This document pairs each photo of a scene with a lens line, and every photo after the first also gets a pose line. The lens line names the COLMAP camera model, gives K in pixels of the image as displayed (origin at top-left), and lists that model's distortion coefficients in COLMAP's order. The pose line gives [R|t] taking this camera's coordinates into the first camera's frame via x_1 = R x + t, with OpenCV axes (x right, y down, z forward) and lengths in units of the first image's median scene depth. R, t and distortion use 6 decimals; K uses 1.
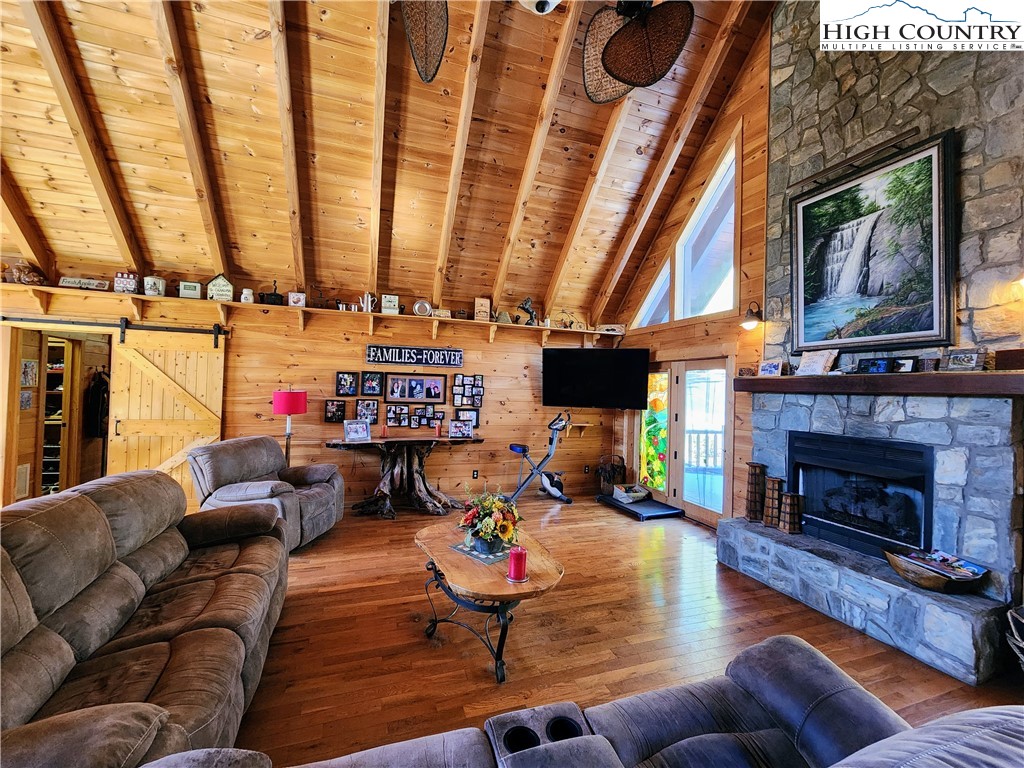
lens RADIAL K [[421.4, 0, 509.1], [0, 421.4, 383.8], [0, 0, 1]] dist [-0.001301, 0.000033]
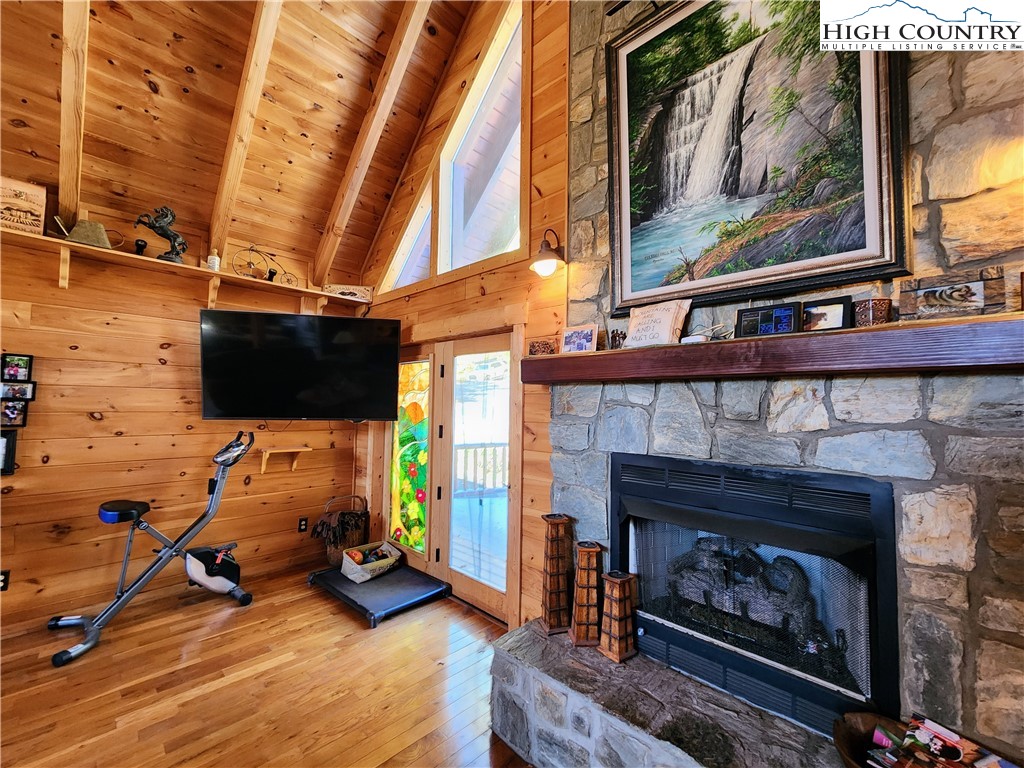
lens RADIAL K [[421.4, 0, 513.2], [0, 421.4, 384.8], [0, 0, 1]] dist [-0.001301, 0.000033]
pose [[0.895641, 0.005570, 0.444742, 0.303026], [0.004103, 0.999776, -0.020784, 0.034325], [-0.444758, 0.020439, 0.895417, 0.555662]]
